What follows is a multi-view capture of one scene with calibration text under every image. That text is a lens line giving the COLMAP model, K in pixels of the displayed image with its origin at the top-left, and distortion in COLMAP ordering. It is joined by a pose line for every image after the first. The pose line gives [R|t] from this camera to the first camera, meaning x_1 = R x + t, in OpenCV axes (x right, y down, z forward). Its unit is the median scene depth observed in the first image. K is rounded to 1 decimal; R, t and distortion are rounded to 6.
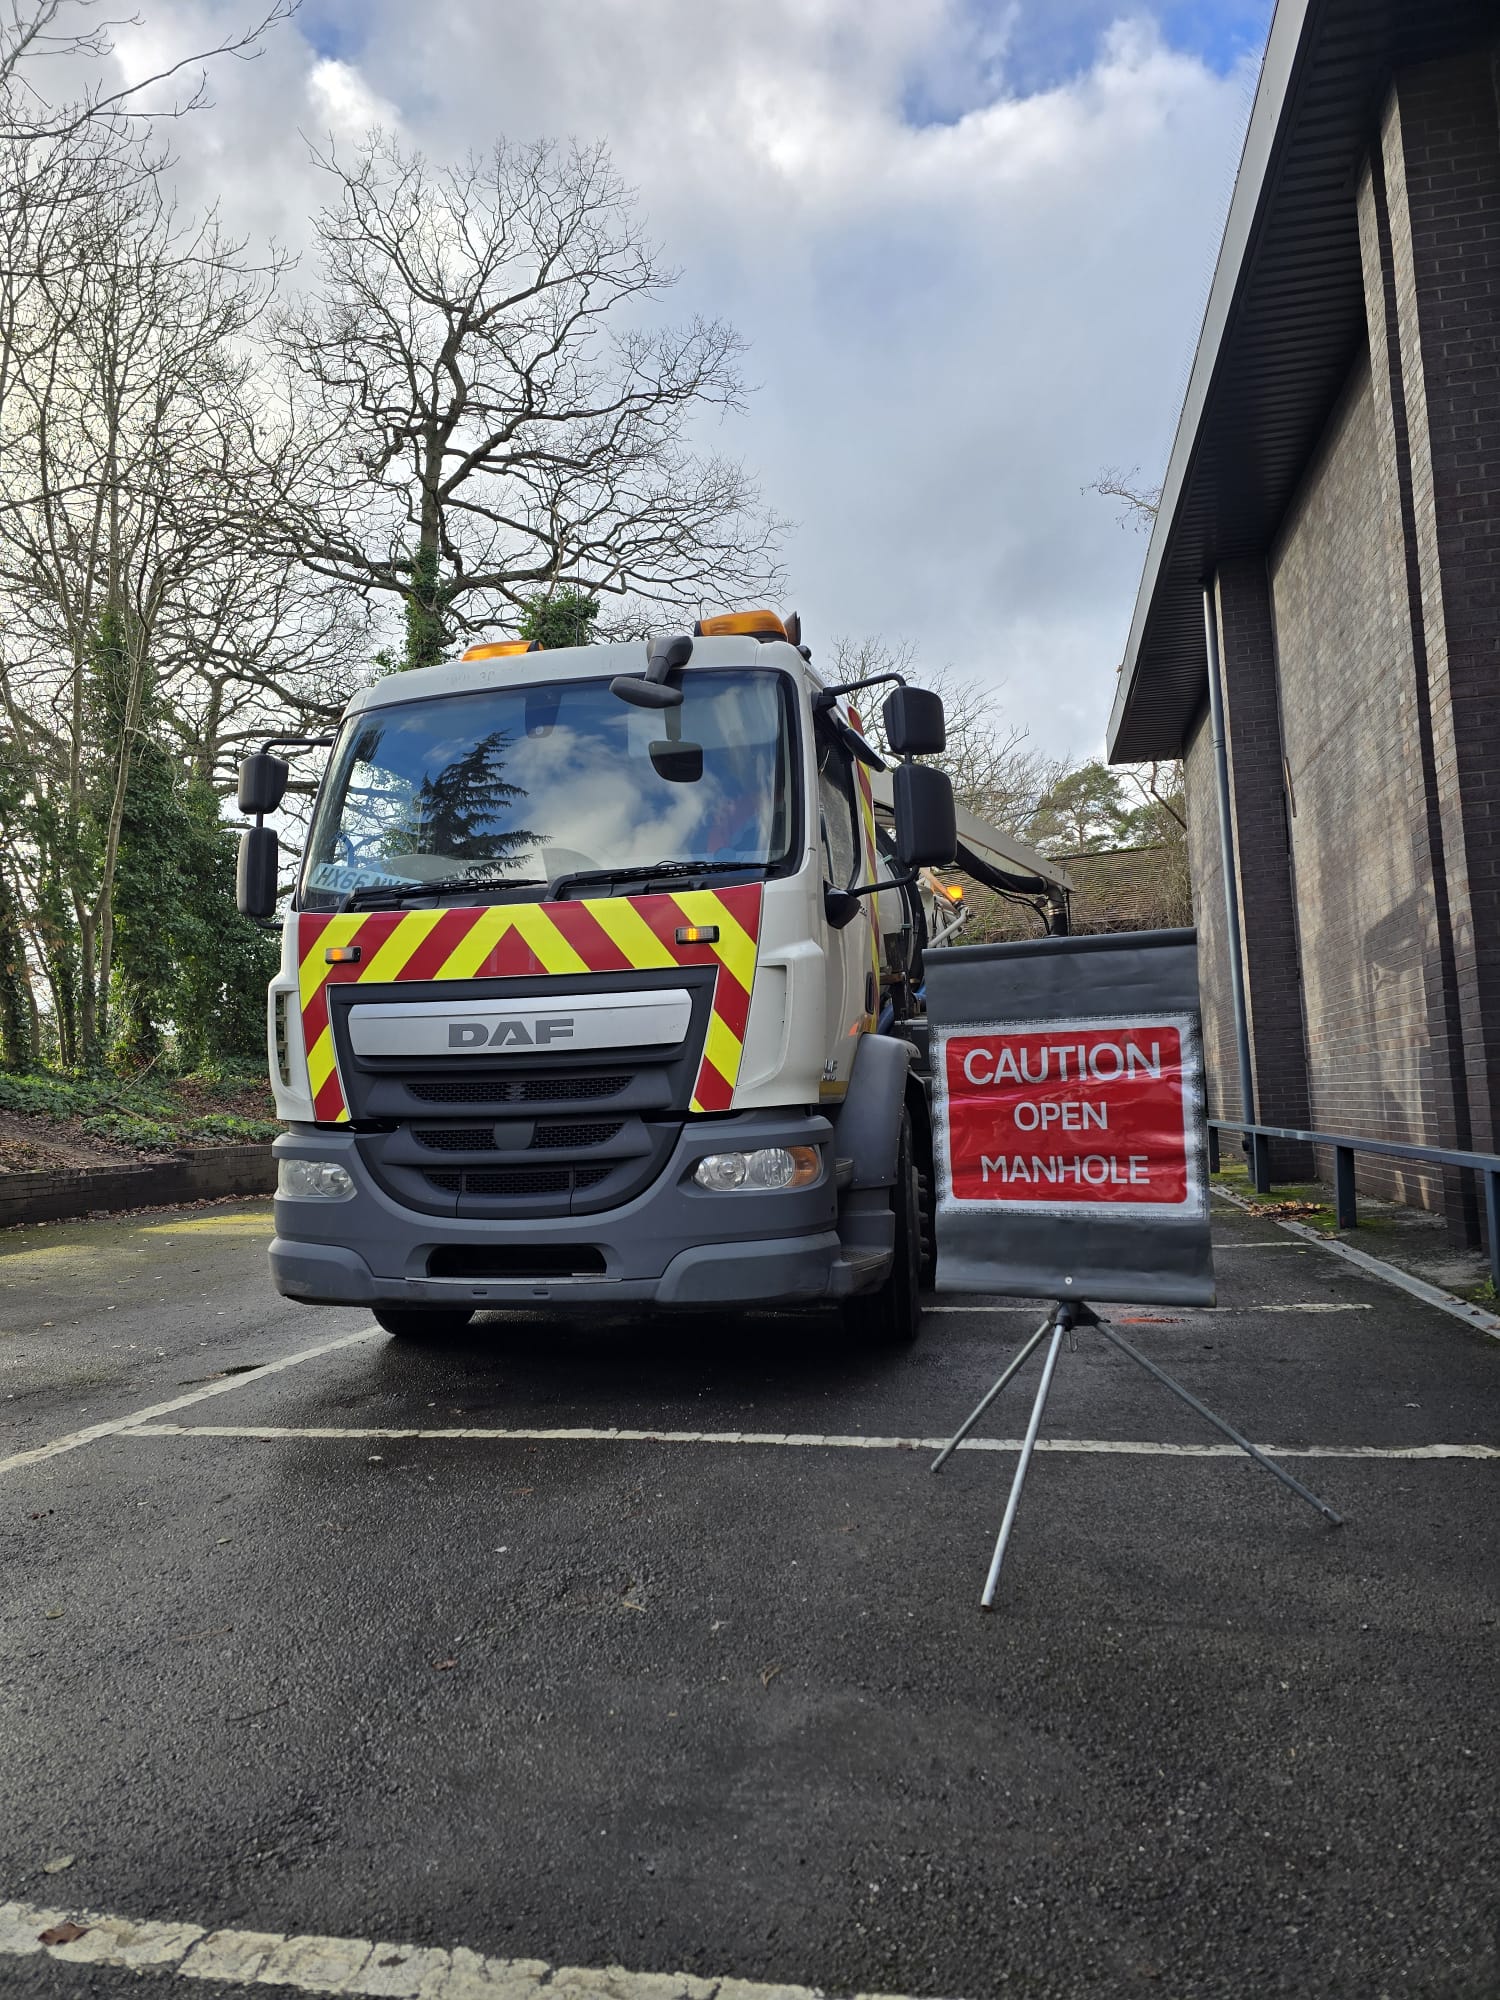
lens RADIAL K [[1351.9, 0, 750.0], [0, 1351.9, 1000.0], [0, 0, 1]] dist [0.006082, 0.000067]
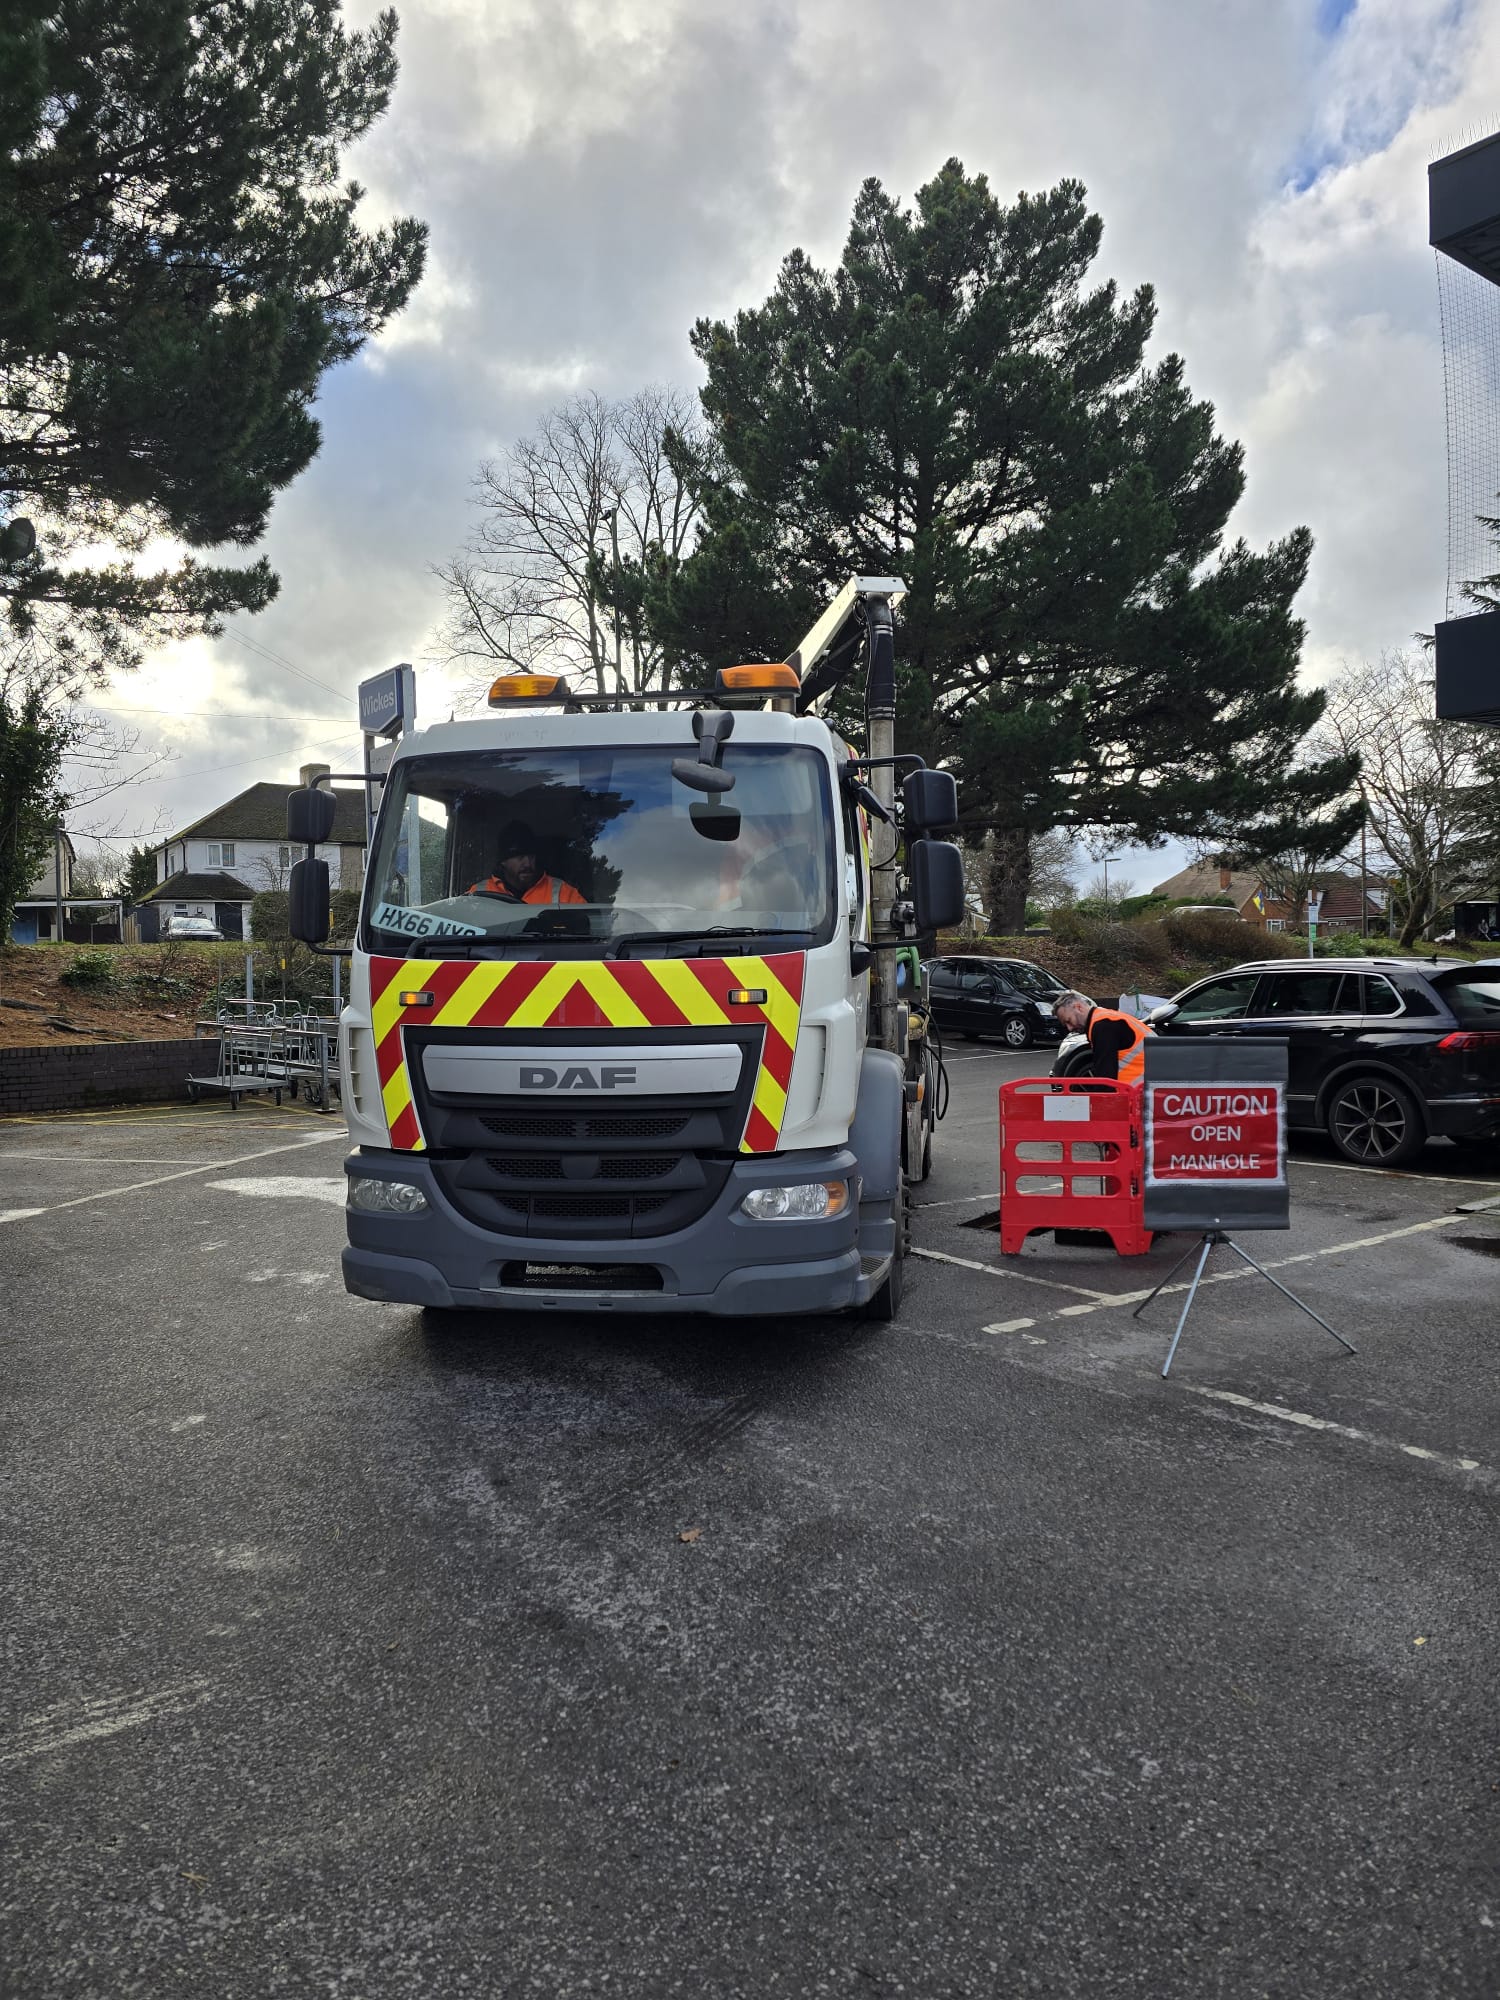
lens RADIAL K [[1351.9, 0, 750.0], [0, 1351.9, 1000.0], [0, 0, 1]] dist [0.006082, 0.000067]
pose [[0.994180, 0.015101, 0.106664, -0.154163], [-0.025323, 0.995142, 0.095136, -0.149264], [-0.104709, -0.097284, 0.989733, -0.121119]]
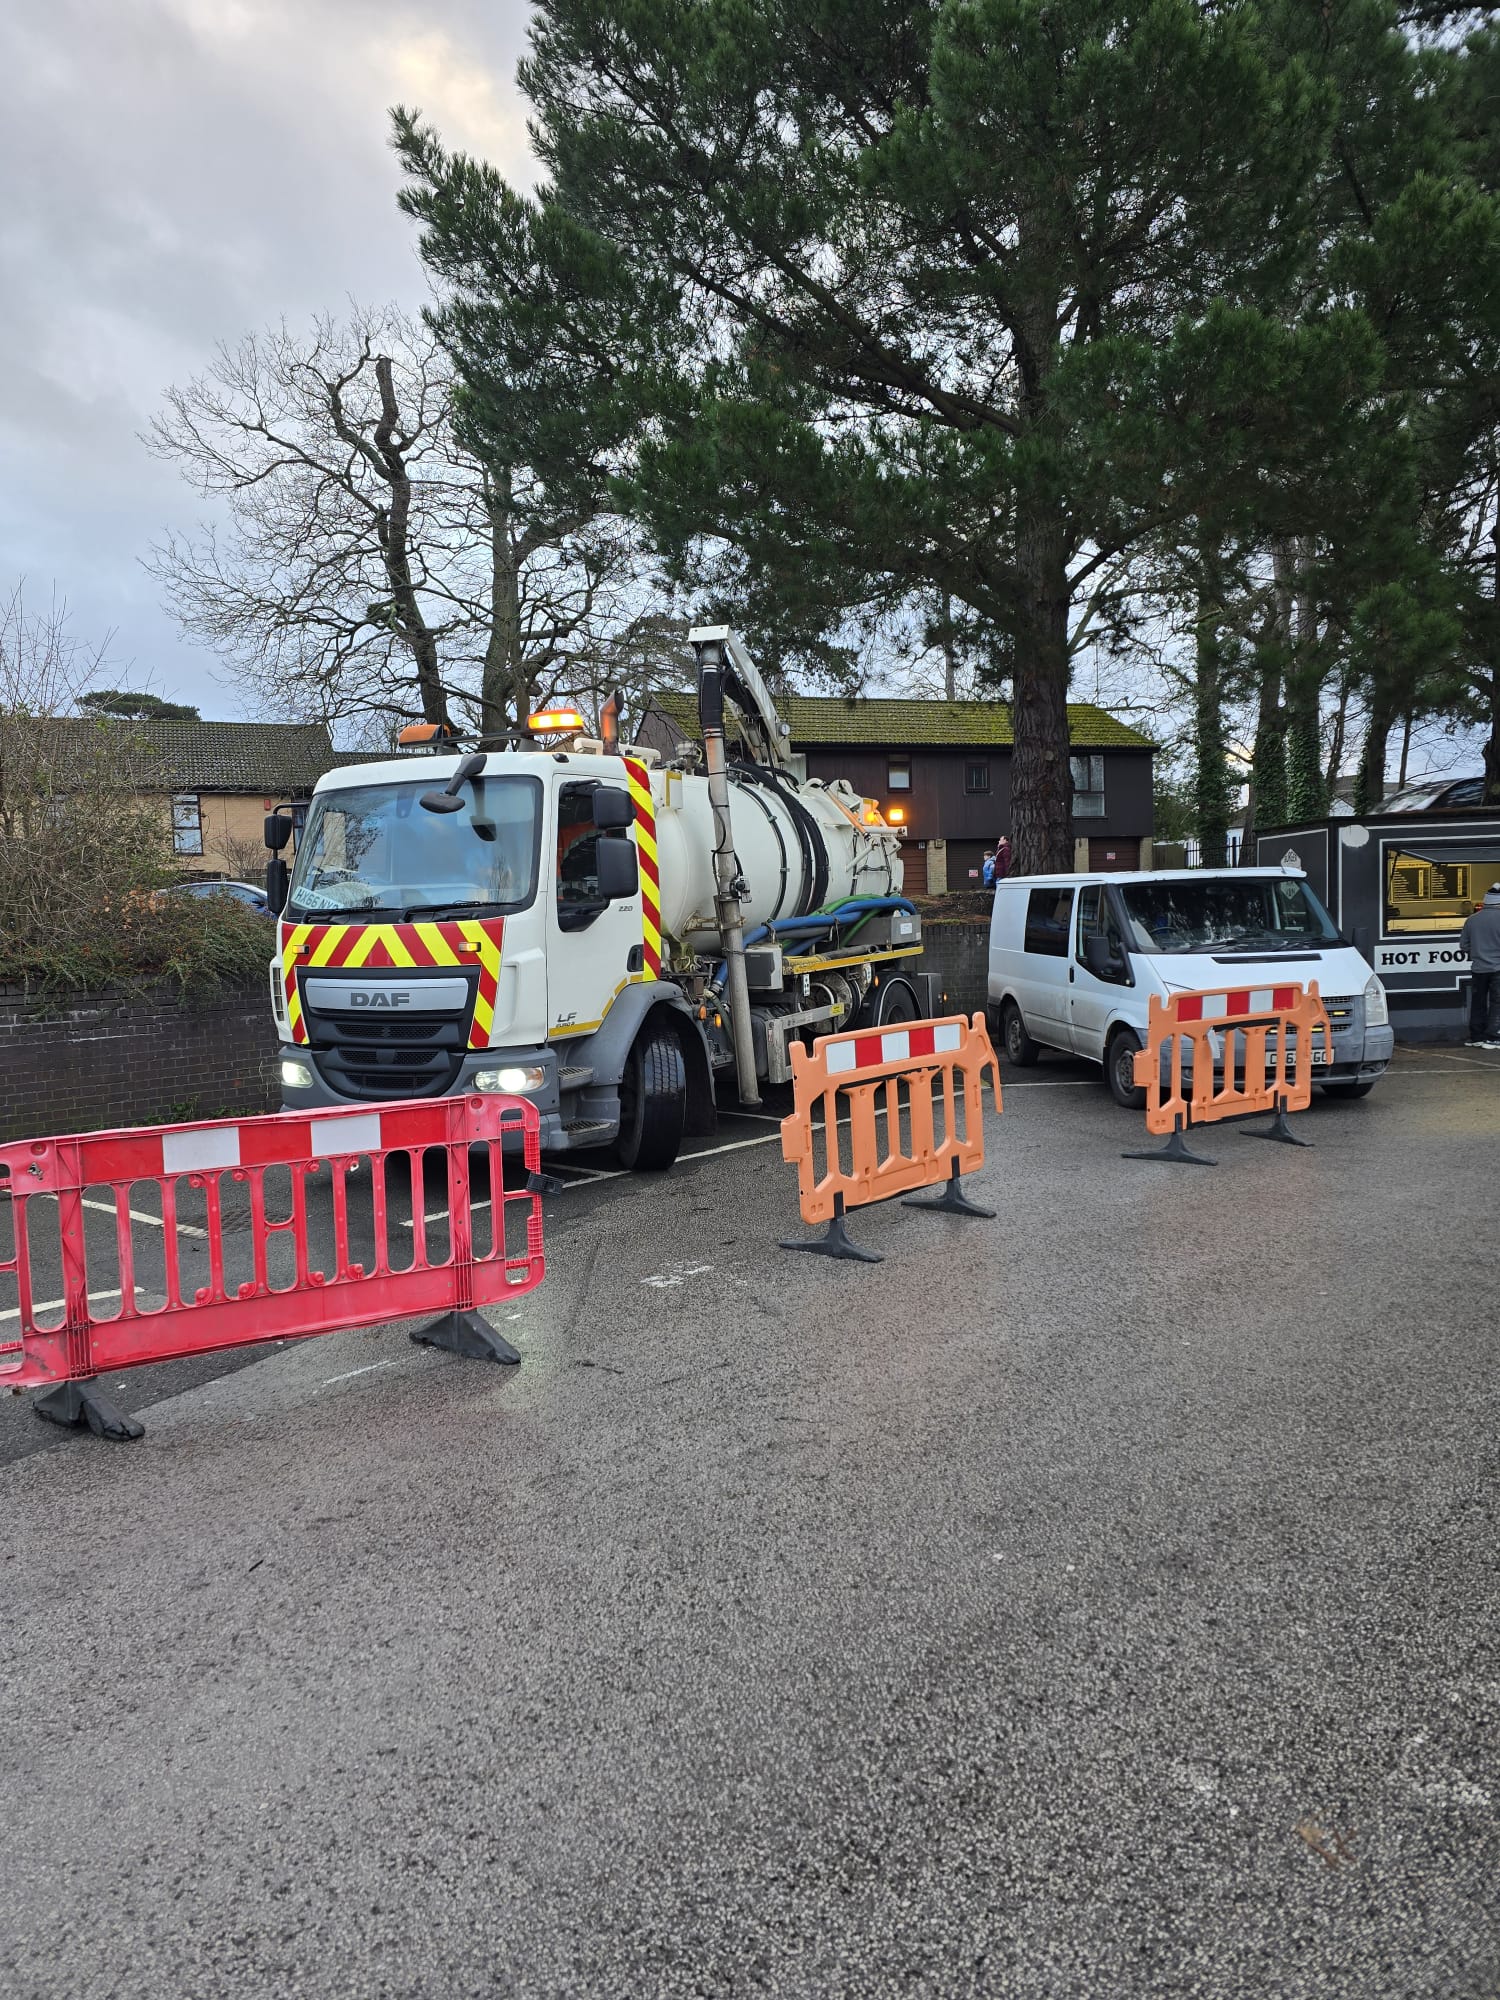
lens RADIAL K [[1351.9, 0, 750.0], [0, 1351.9, 1000.0], [0, 0, 1]] dist [0.006082, 0.000067]
pose [[0.973037, 0.014987, -0.230160, 0.692160], [0.021830, 0.987423, 0.156584, -0.238317], [0.229612, -0.157386, 0.960473, -0.577606]]
